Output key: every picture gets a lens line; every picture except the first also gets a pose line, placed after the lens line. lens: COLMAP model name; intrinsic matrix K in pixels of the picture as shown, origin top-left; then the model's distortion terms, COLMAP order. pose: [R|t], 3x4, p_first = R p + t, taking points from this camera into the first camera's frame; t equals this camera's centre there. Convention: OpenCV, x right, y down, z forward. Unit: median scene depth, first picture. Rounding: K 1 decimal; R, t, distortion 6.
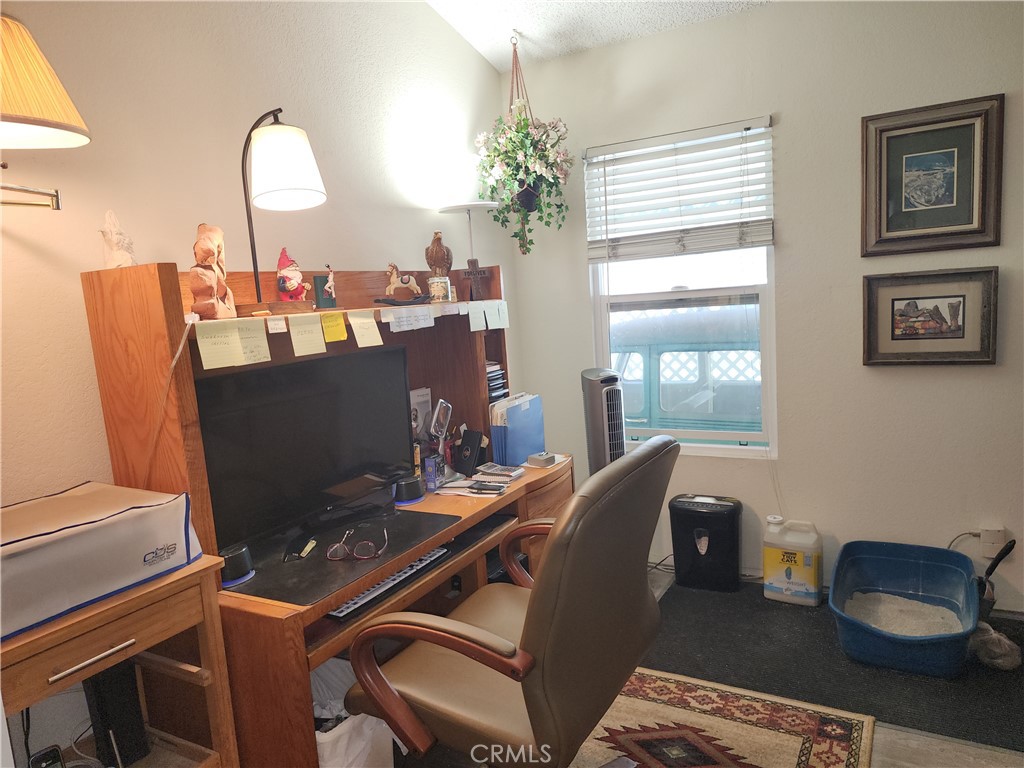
lens RADIAL K [[689.4, 0, 515.0], [0, 689.4, 394.8], [0, 0, 1]] dist [0.070582, -0.057068]
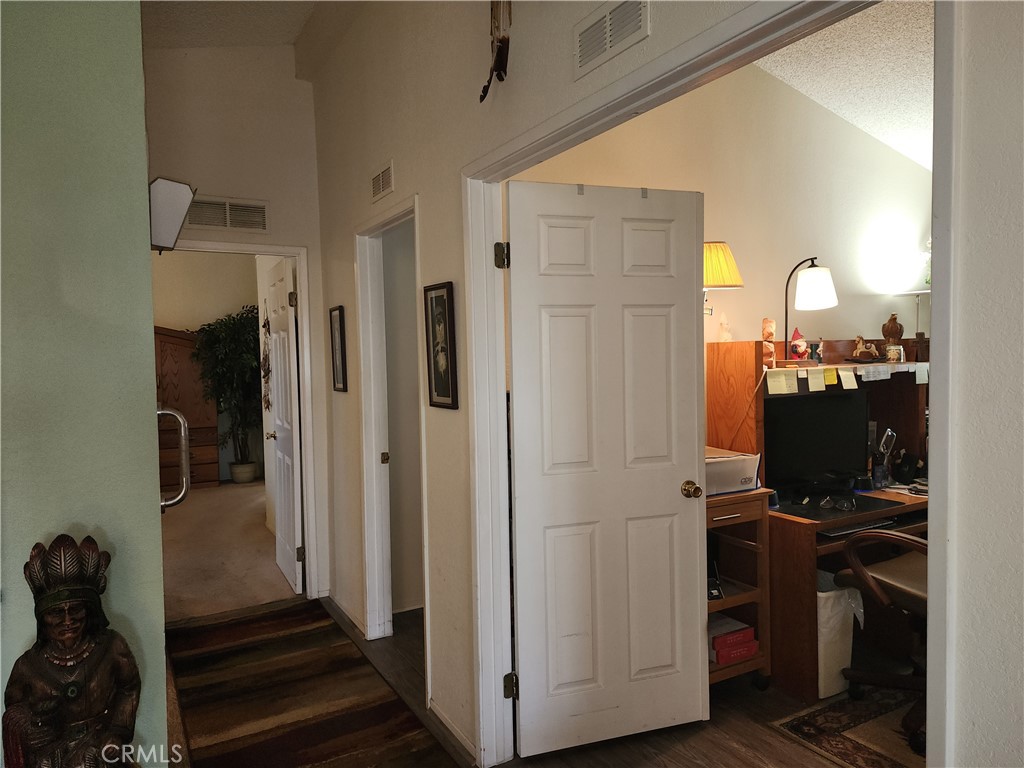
lens RADIAL K [[689.4, 0, 512.1], [0, 689.4, 384.5], [0, 0, 1]] dist [0.070582, -0.057068]
pose [[0.857021, 0.071587, -0.510285, -0.035551], [-0.108890, 0.993099, -0.043559, 0.055473], [0.503645, 0.092896, 0.858902, -0.579068]]
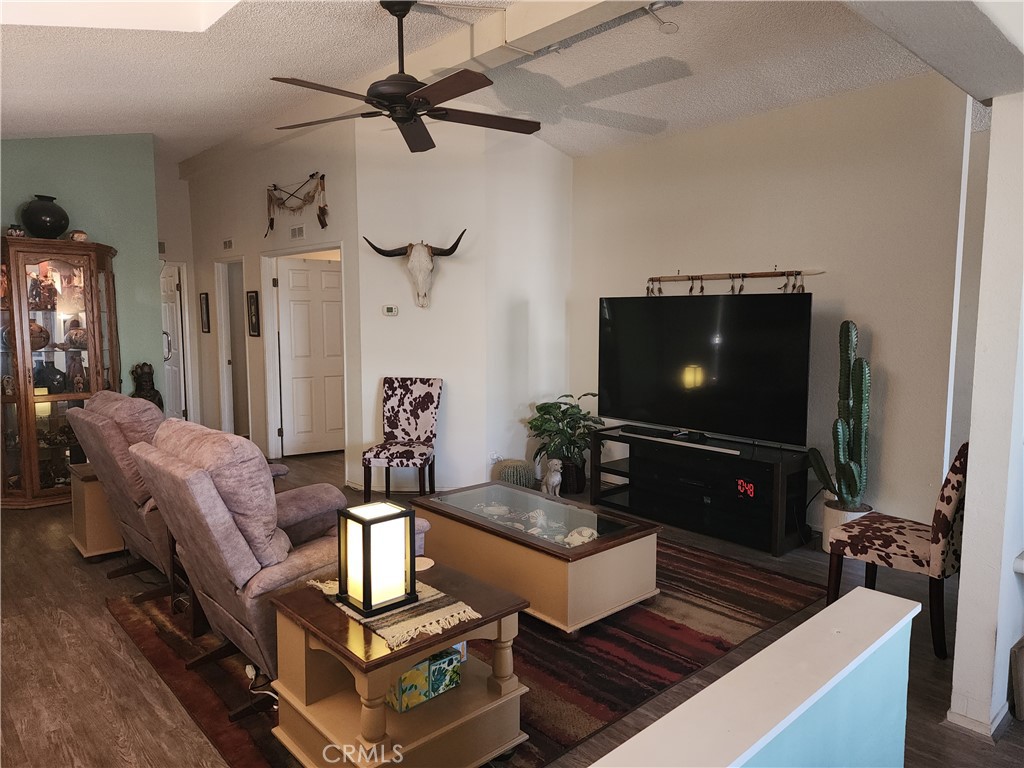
lens RADIAL K [[689.4, 0, 505.9], [0, 689.4, 385.1], [0, 0, 1]] dist [0.070582, -0.057068]
pose [[0.947192, 0.096889, -0.305679, 1.222126], [-0.106982, 0.994126, -0.016398, 0.192338], [0.302294, 0.048234, 0.951993, -2.138625]]
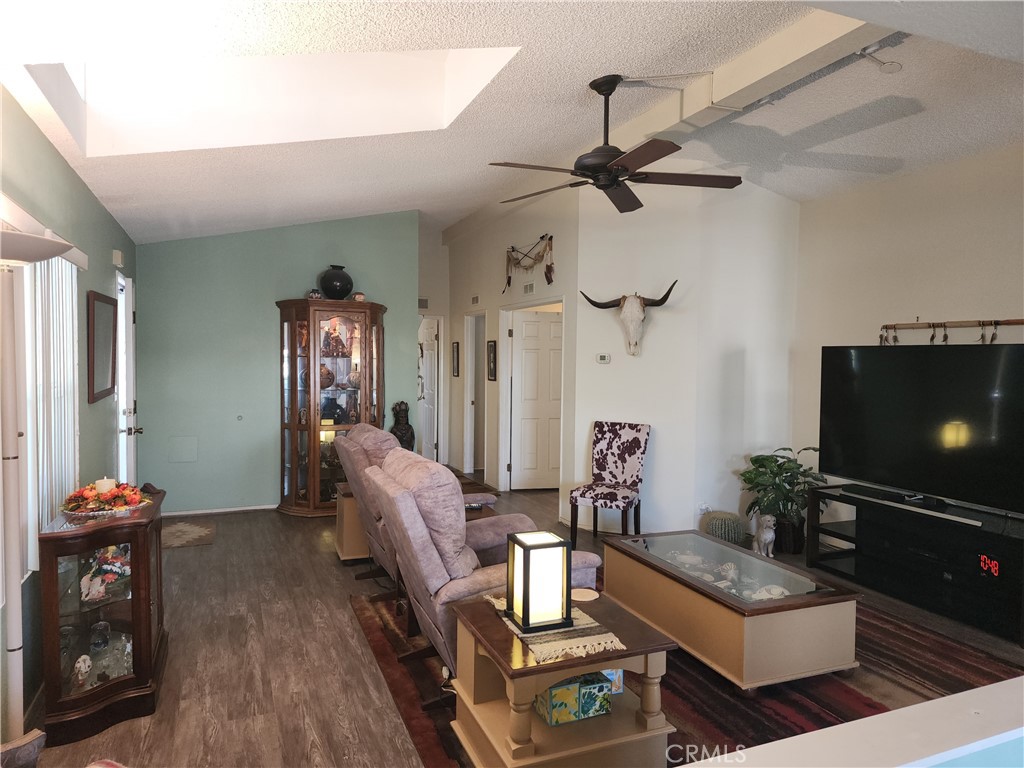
lens RADIAL K [[689.4, 0, 515.1], [0, 689.4, 391.2], [0, 0, 1]] dist [0.070582, -0.057068]
pose [[0.782915, 0.101003, -0.613875, 1.382603], [-0.149785, 0.988310, -0.028421, 0.178666], [0.603828, 0.114201, 0.788891, -2.167693]]
